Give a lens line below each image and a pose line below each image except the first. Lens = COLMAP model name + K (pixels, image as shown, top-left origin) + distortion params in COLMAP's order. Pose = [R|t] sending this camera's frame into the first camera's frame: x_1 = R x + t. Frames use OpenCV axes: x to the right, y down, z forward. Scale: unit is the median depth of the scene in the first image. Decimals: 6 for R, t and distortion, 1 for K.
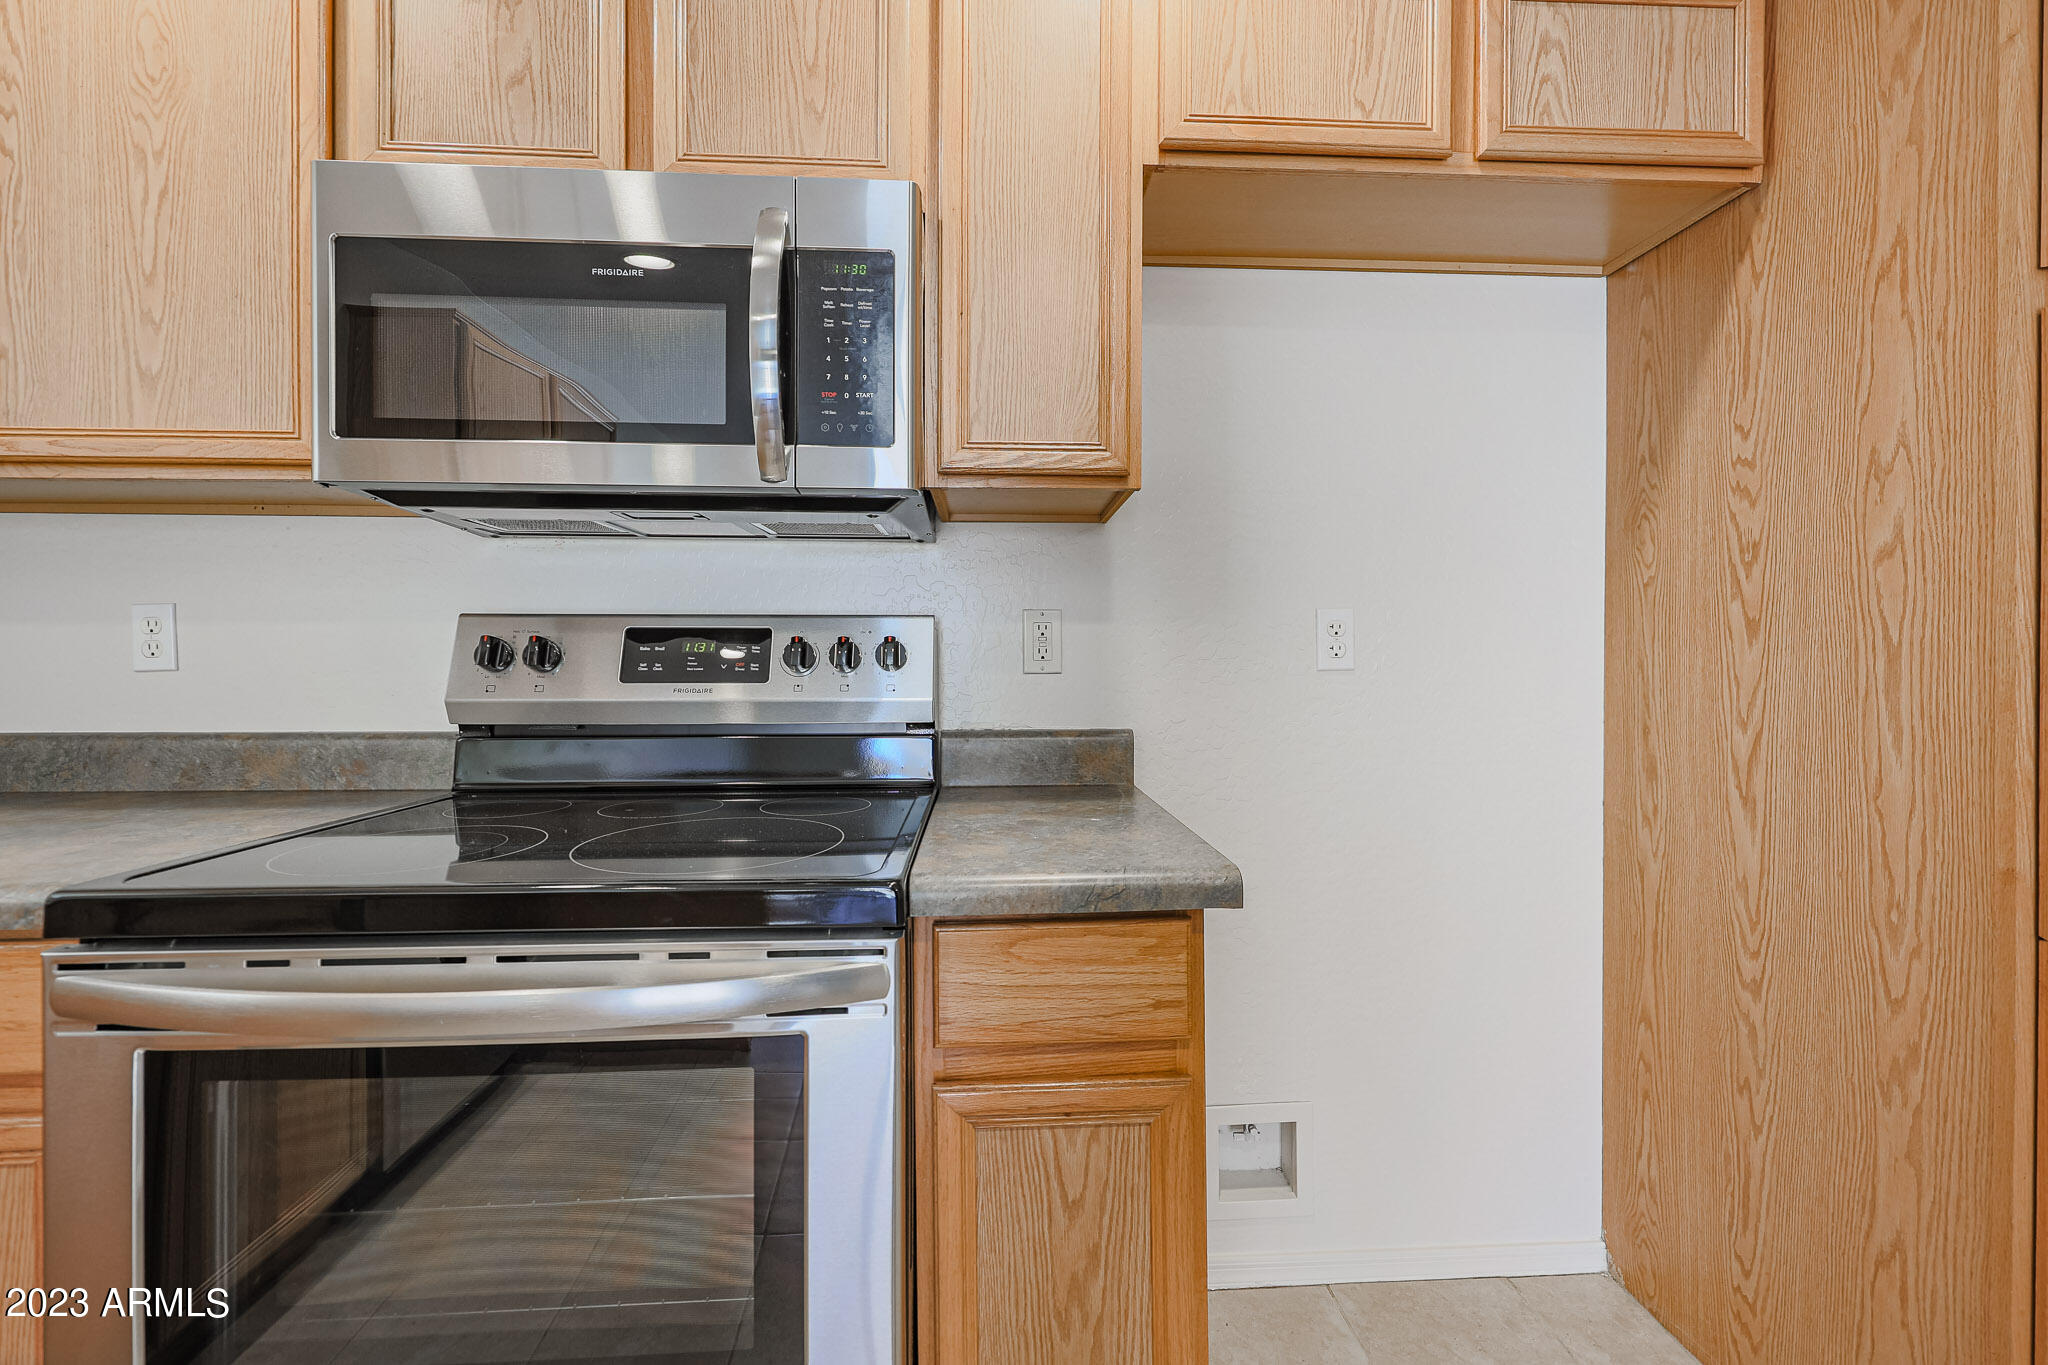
lens RADIAL K [[829.9, 0, 1023.4], [0, 829.9, 664.7], [0, 0, 1]] dist [0.001970, -0.001537]
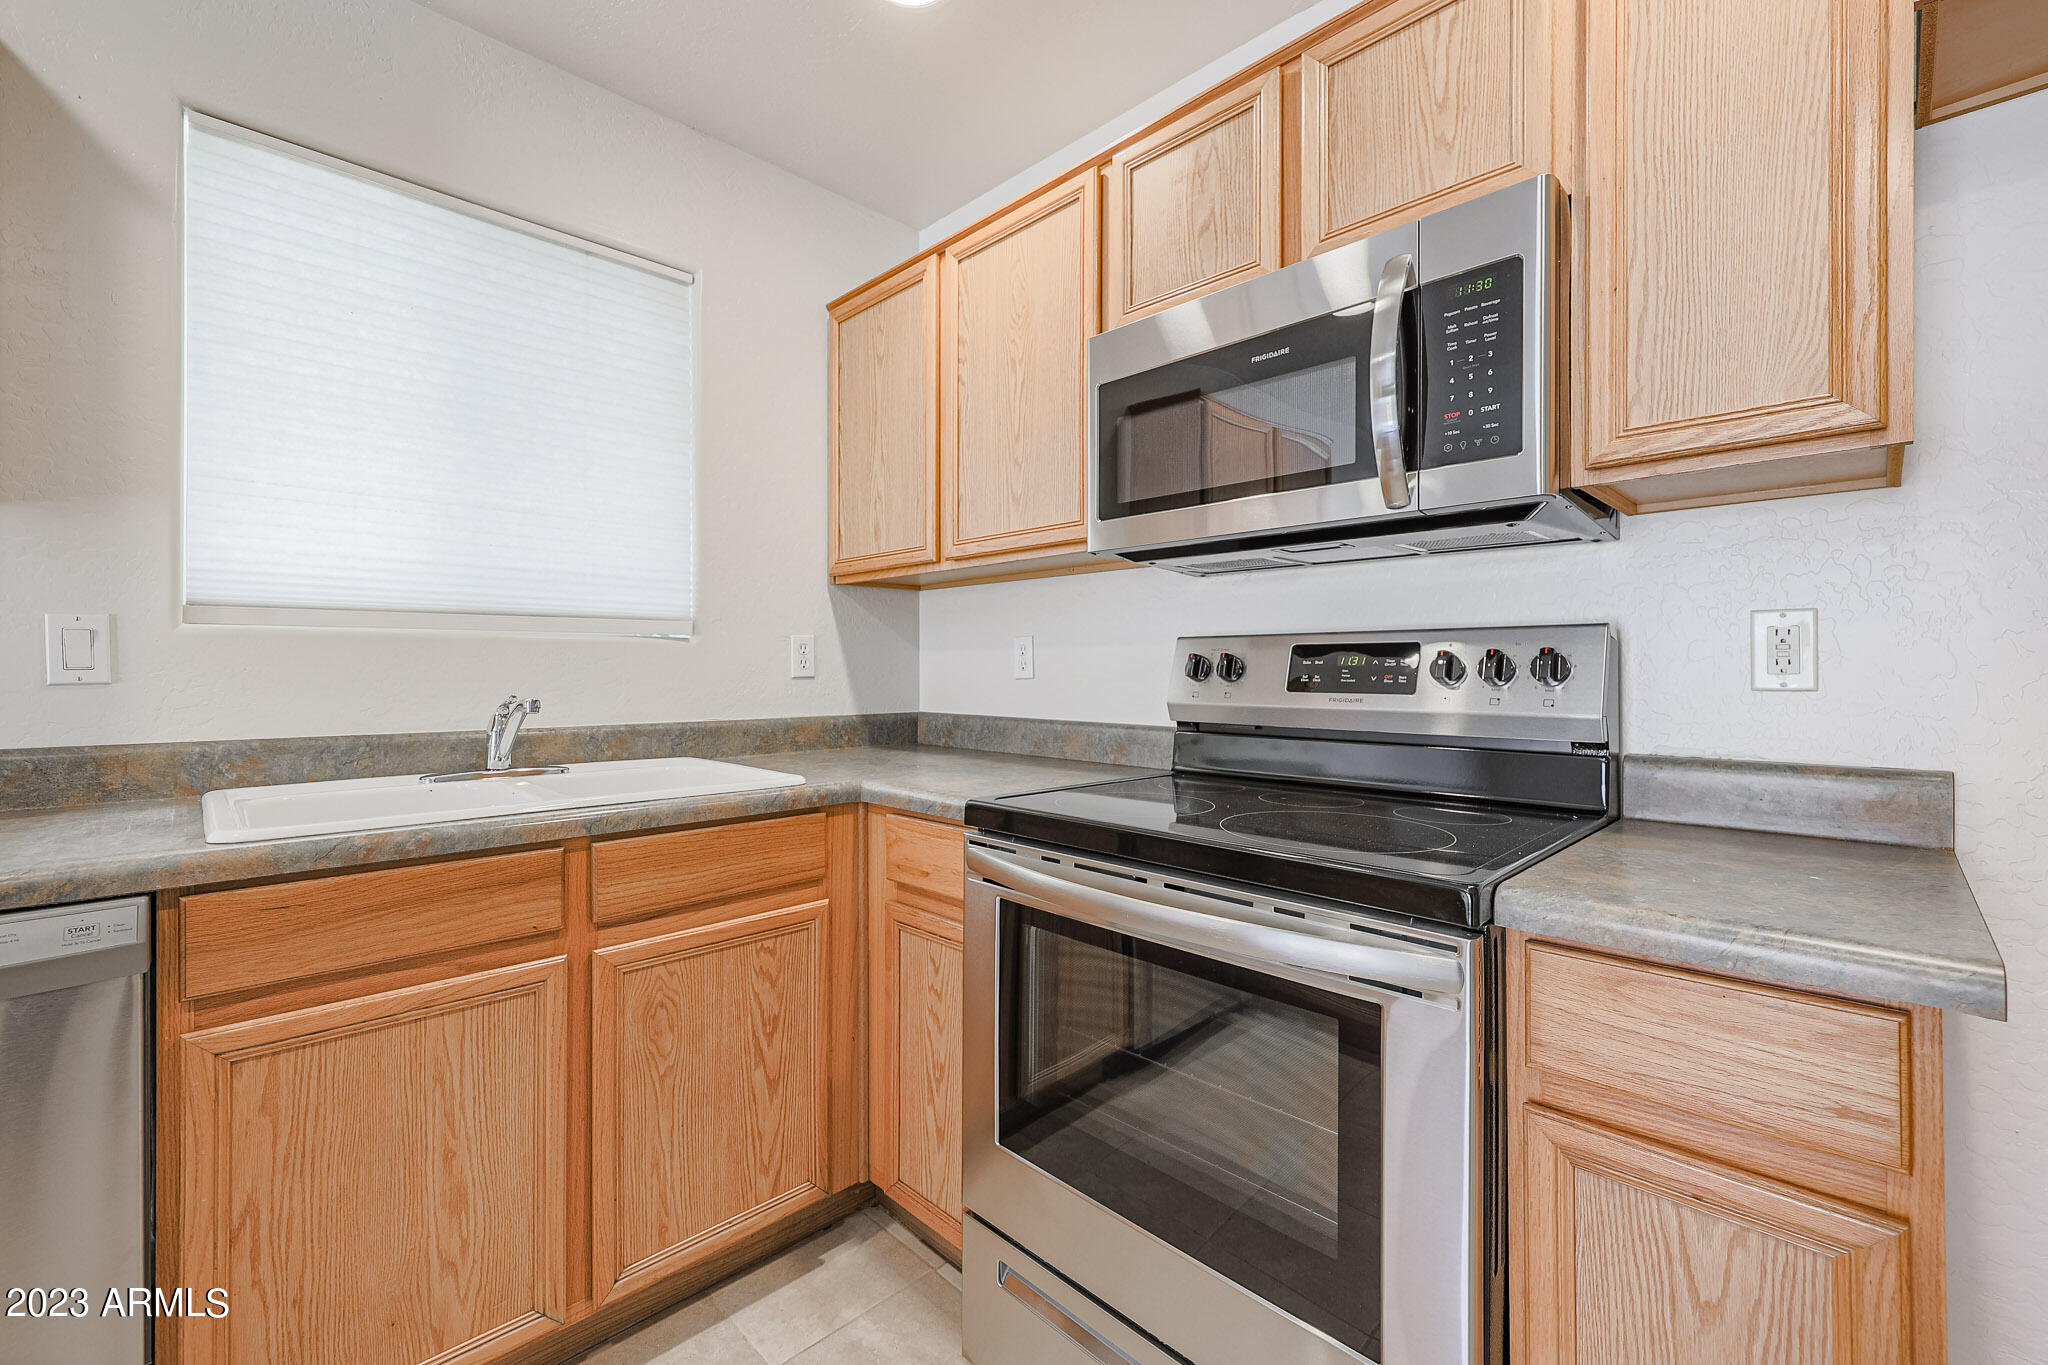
lens RADIAL K [[853.6, 0, 1021.1], [0, 853.6, 669.8], [0, 0, 1]] dist [0.002255, -0.001196]
pose [[0.662986, -0.000314, -0.748632, 0.200449], [-0.005606, 0.999970, -0.005385, -0.000848], [0.748611, 0.007767, 0.662964, -0.099839]]
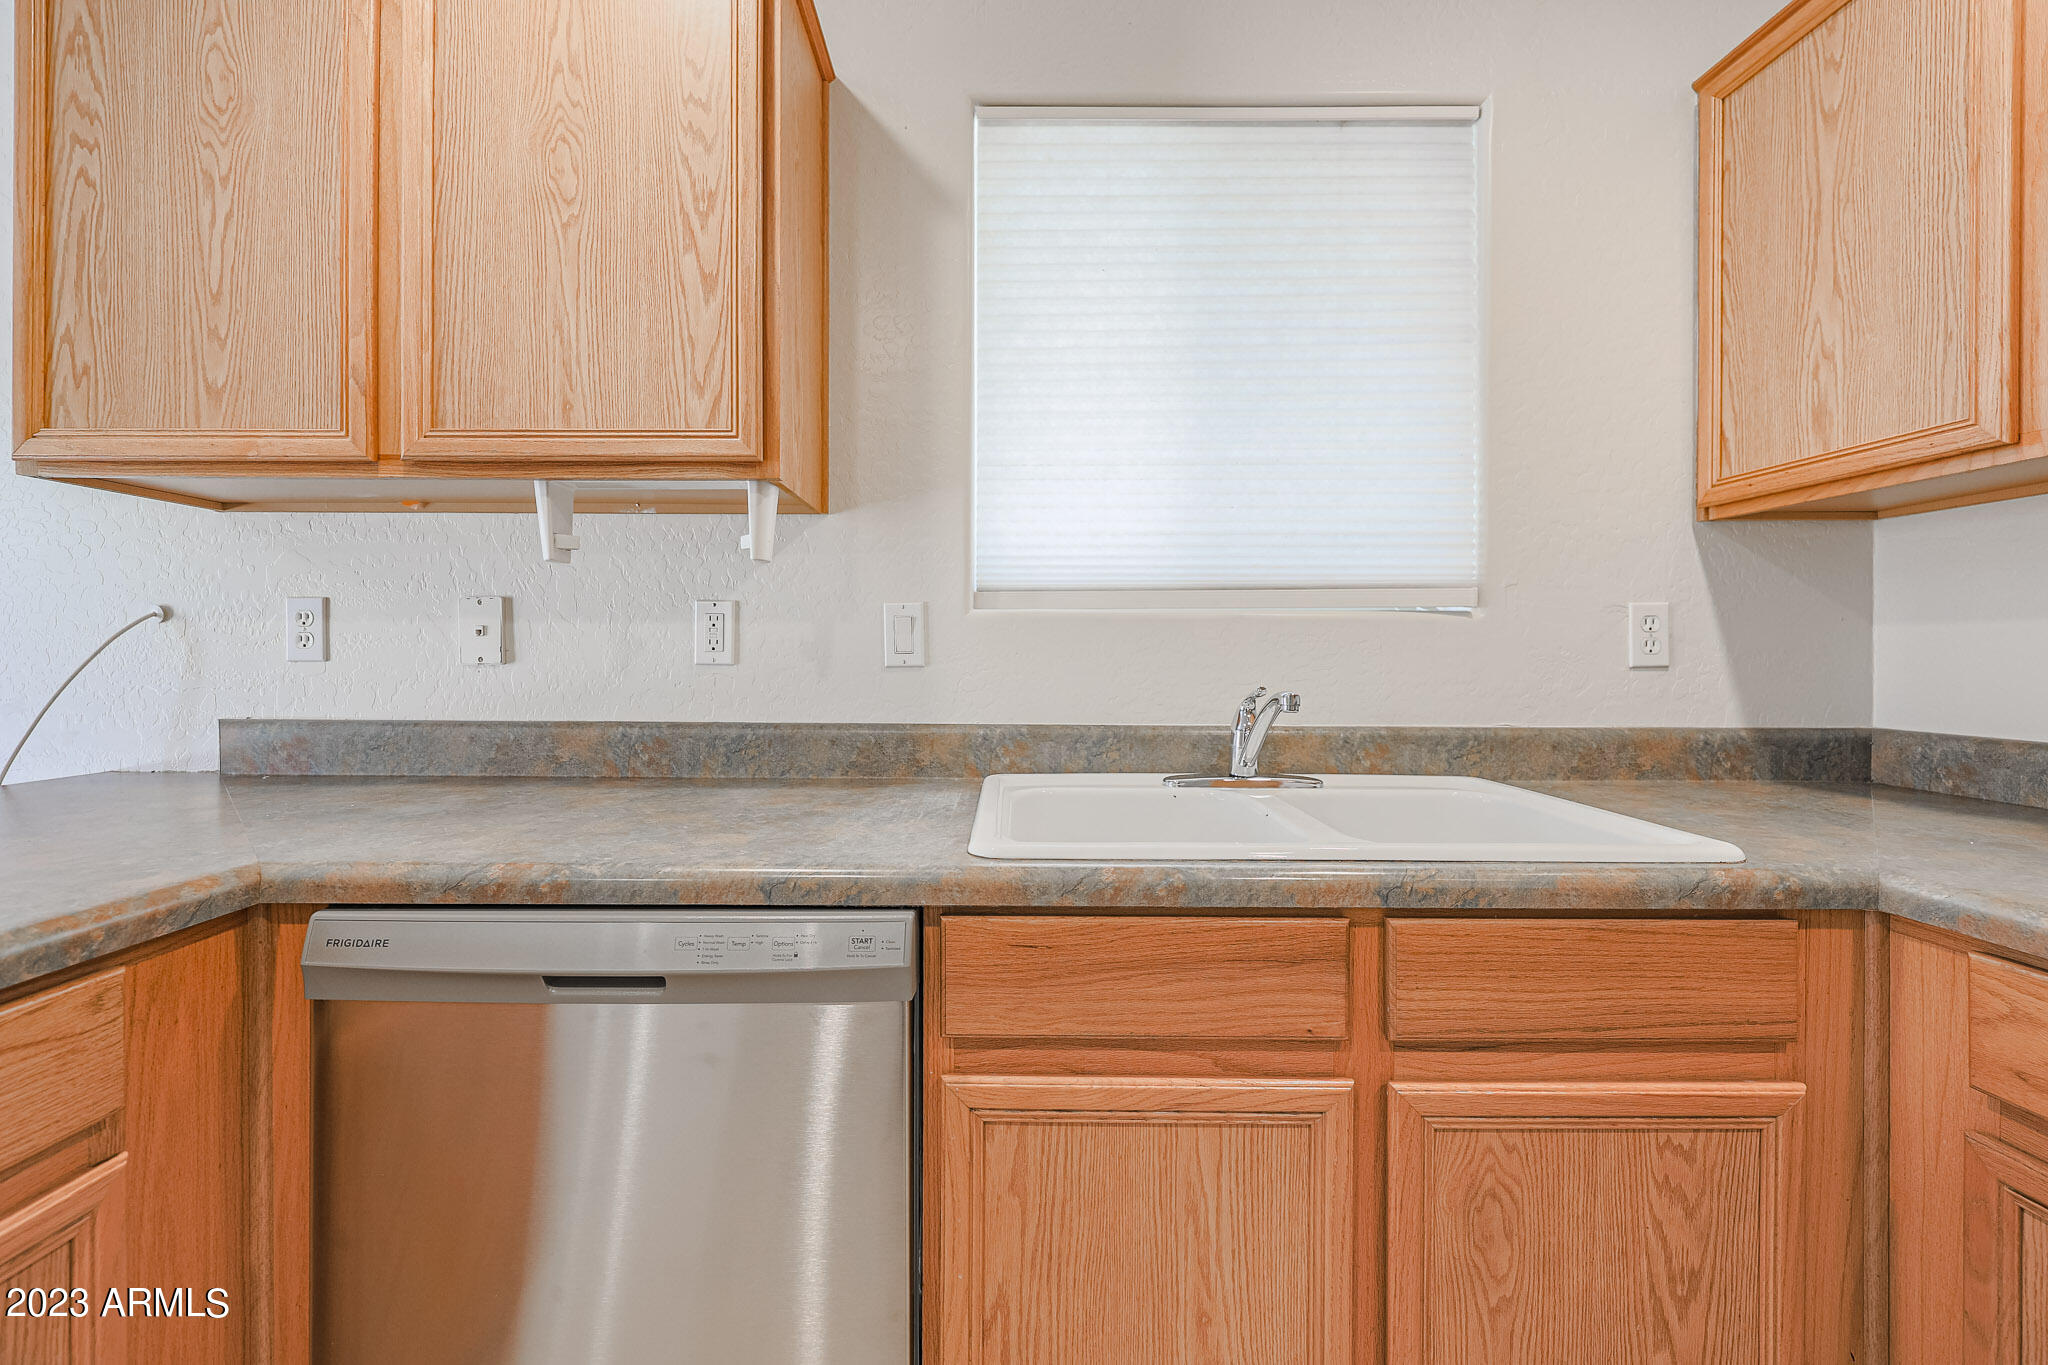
lens RADIAL K [[853.6, 0, 1008.4], [0, 853.6, 655.1], [0, 0, 1]] dist [0.002255, -0.001196]
pose [[-0.053687, 0.001309, -0.998557, -0.294756], [-0.010029, 0.999948, 0.001850, -0.001619], [0.998507, 0.010114, -0.053671, -0.063499]]
